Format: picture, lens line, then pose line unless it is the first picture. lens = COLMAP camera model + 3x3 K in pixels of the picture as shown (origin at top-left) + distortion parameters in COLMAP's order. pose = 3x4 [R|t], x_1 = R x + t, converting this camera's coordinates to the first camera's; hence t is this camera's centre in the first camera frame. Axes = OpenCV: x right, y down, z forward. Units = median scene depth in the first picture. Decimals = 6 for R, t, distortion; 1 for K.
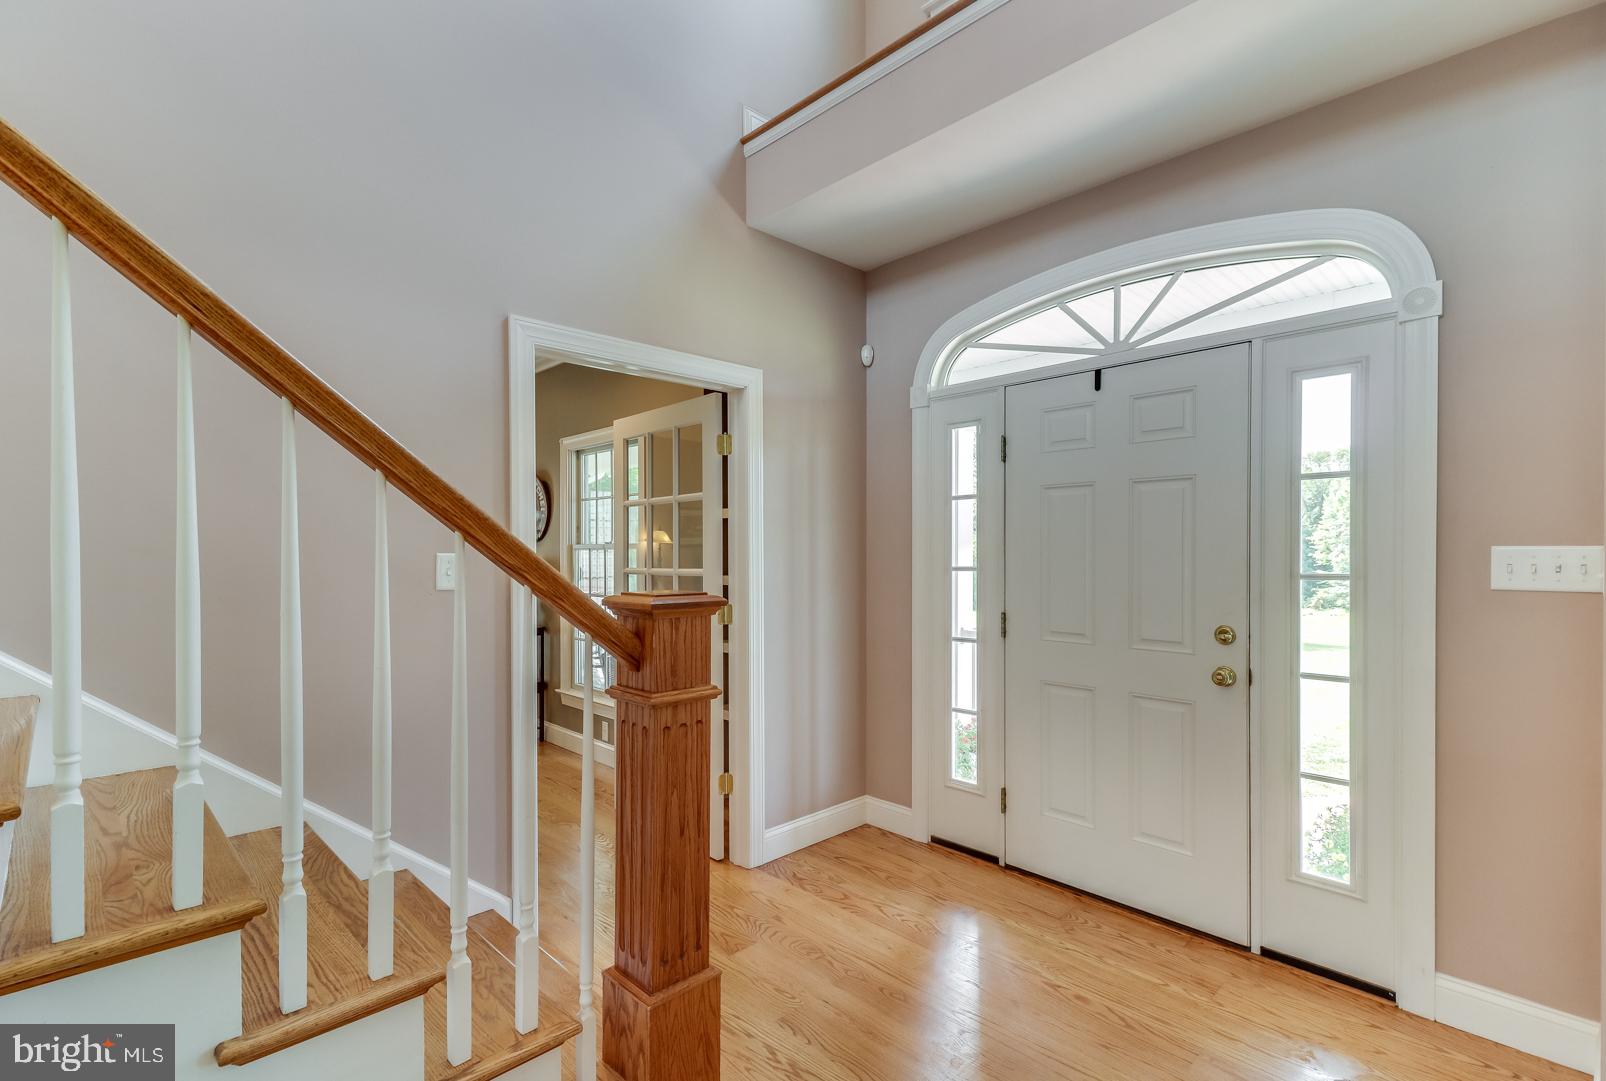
lens RADIAL K [[747.3, 0, 801.4], [0, 747.3, 553.3], [0, 0, 1]] dist [-0.003046, -0.000104]
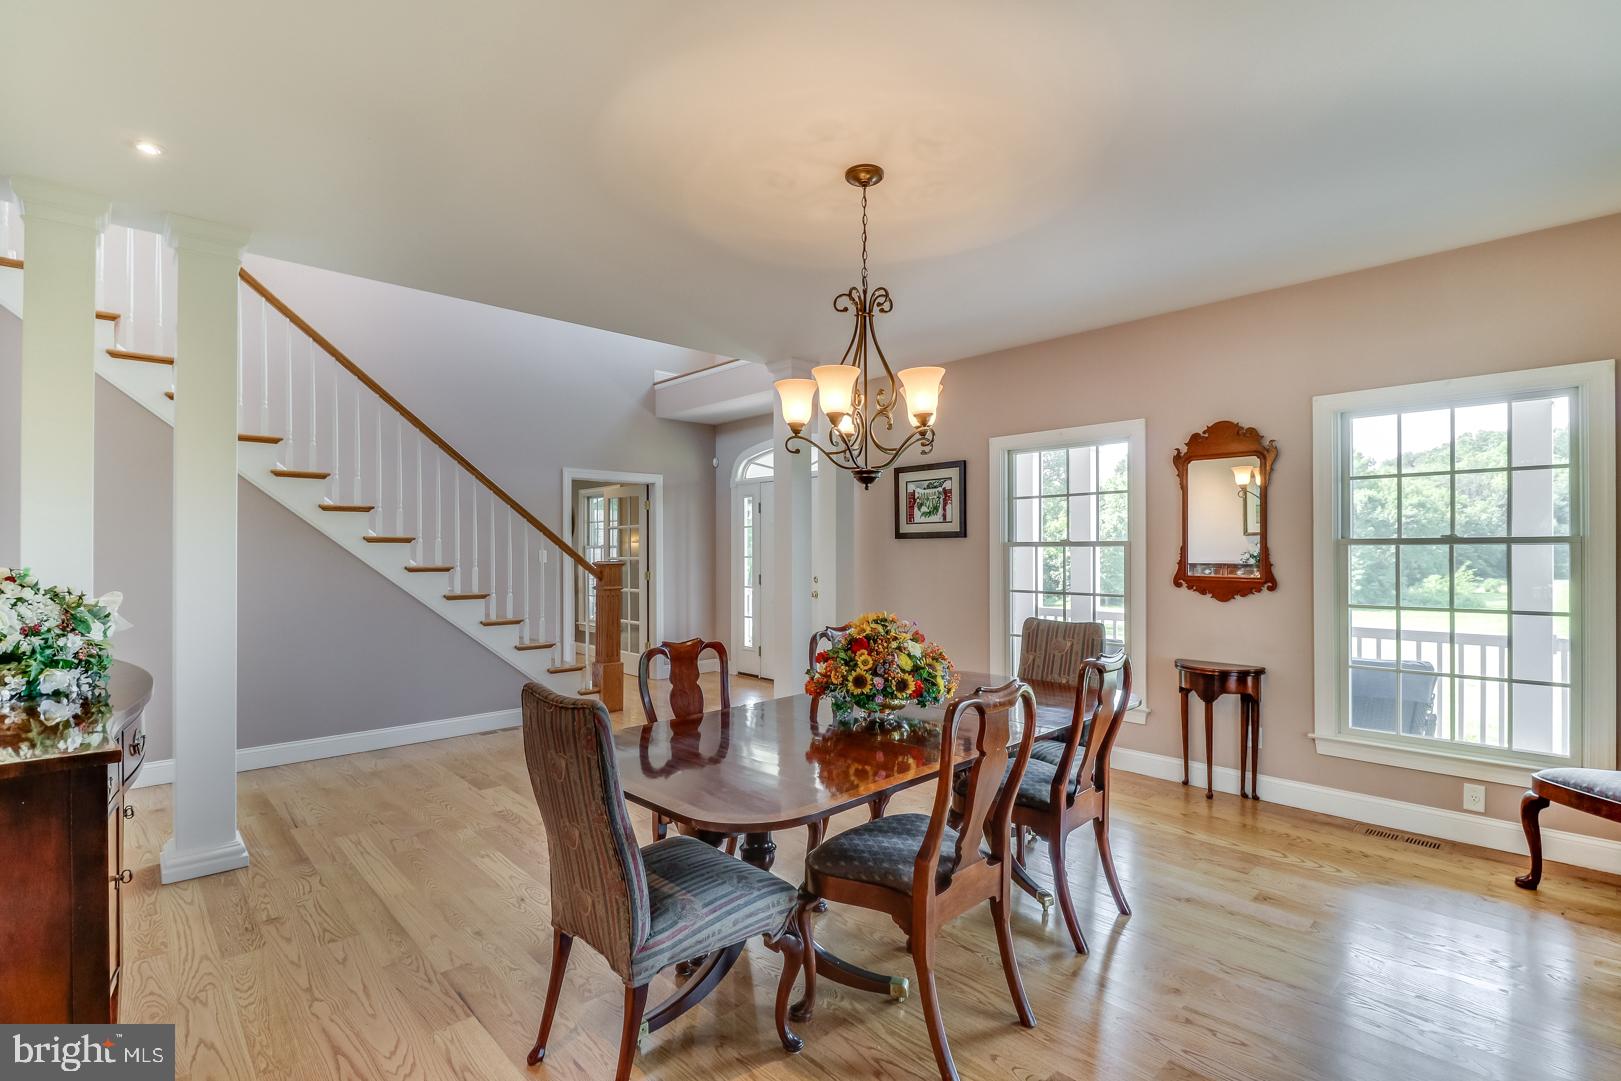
lens RADIAL K [[747.4, 0, 816.9], [0, 747.4, 547.7], [0, 0, 1]] dist [-0.002814, -0.000371]
pose [[0.999989, 0.004531, 0.001494, 0.439782], [-0.004531, 0.999990, -0.000010, -0.009369], [-0.001494, 0.000003, 0.999999, -1.414658]]
